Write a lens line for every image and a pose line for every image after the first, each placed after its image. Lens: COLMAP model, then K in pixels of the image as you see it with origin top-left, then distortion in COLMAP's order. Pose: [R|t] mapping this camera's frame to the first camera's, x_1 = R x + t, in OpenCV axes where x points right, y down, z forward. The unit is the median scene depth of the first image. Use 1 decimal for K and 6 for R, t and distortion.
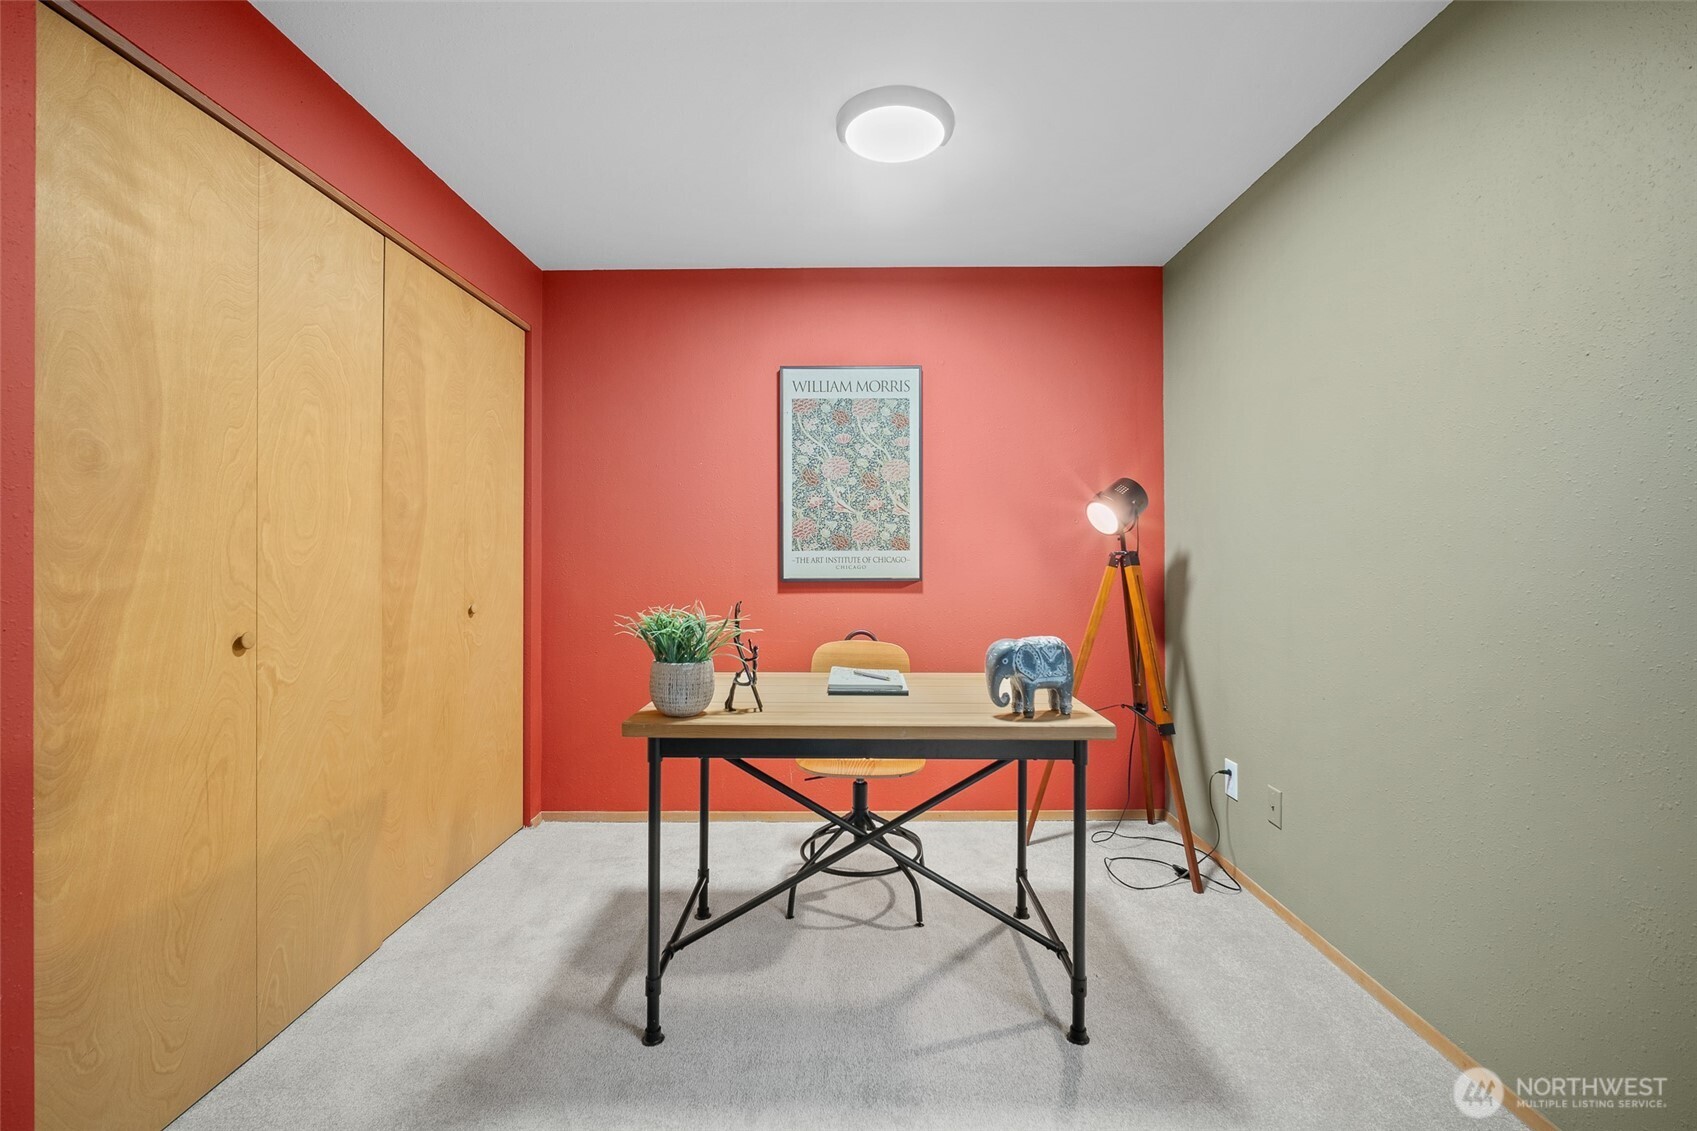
lens RADIAL K [[740.4, 0, 849.7], [0, 740.4, 553.6], [0, 0, 1]] dist [-0.013372, 0.003519]
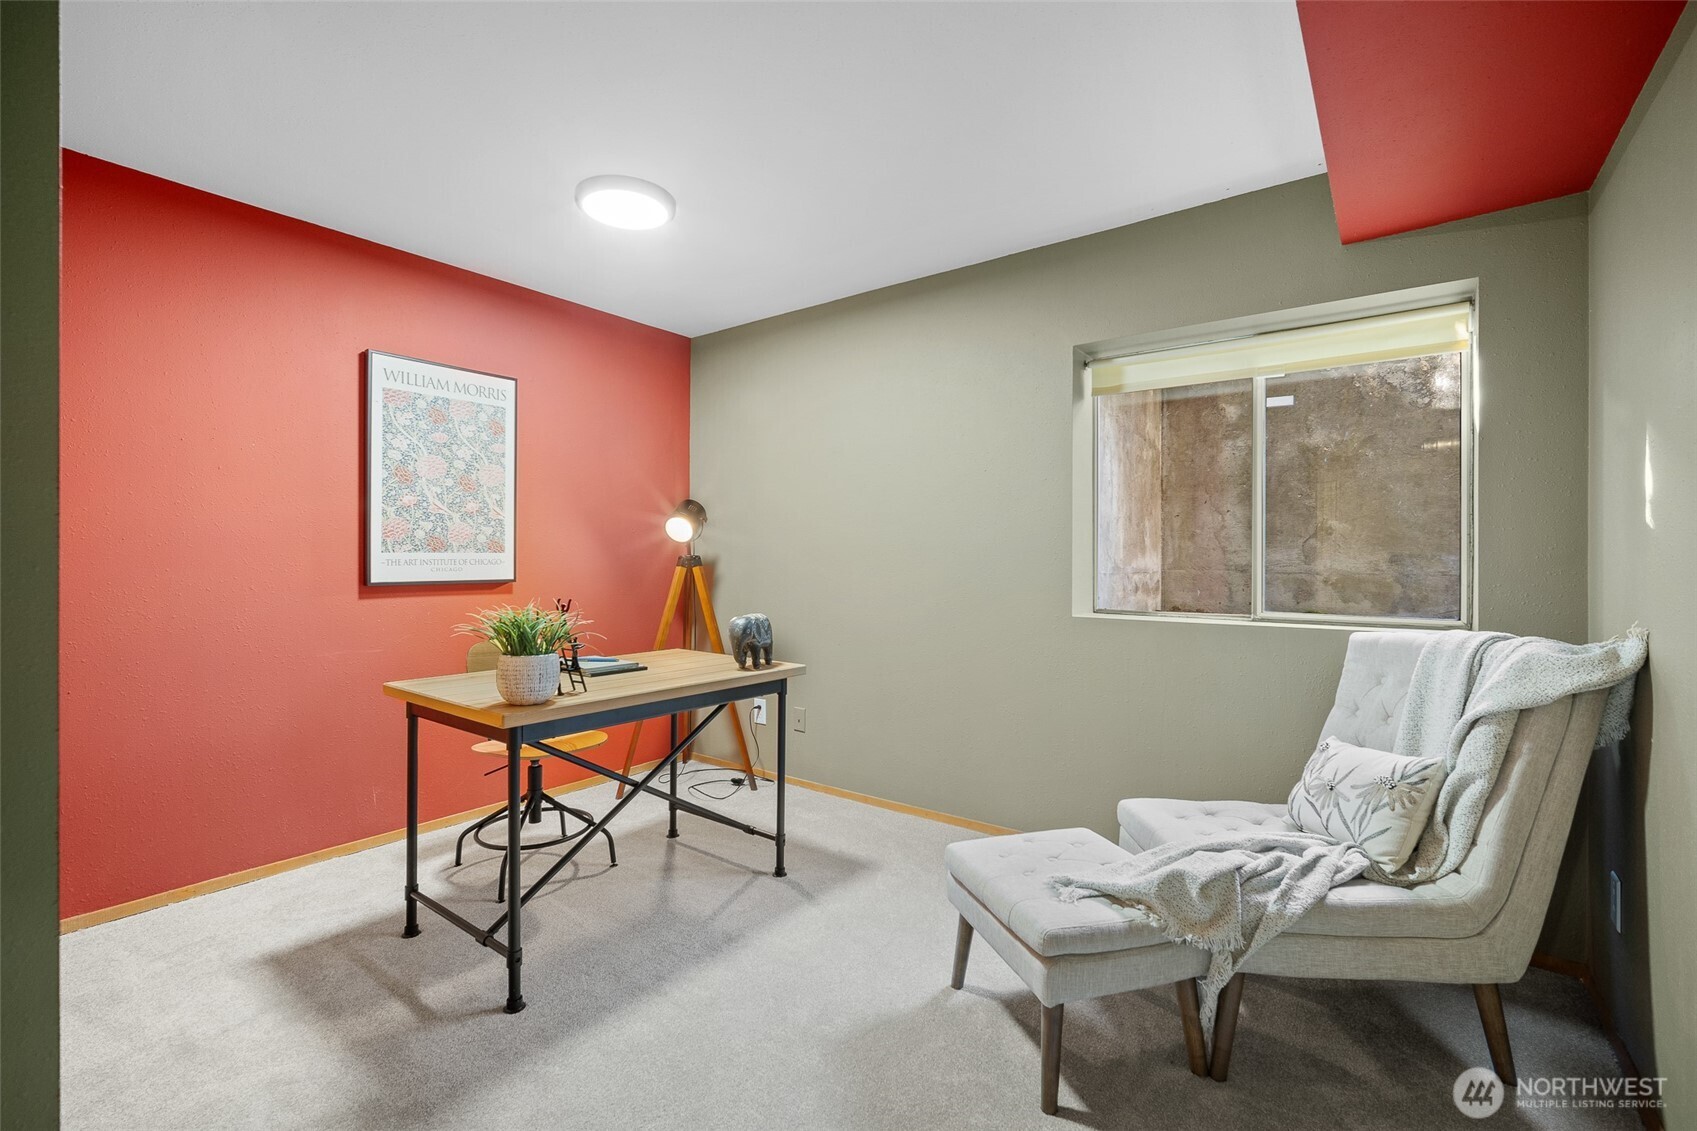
lens RADIAL K [[740.4, 0, 846.6], [0, 740.4, 565.5], [0, 0, 1]] dist [-0.013372, 0.003519]
pose [[0.600296, -0.004776, 0.799764, -0.465222], [-0.007772, 0.999900, 0.011804, -0.002577], [-0.799740, -0.013301, 0.600199, -0.015255]]
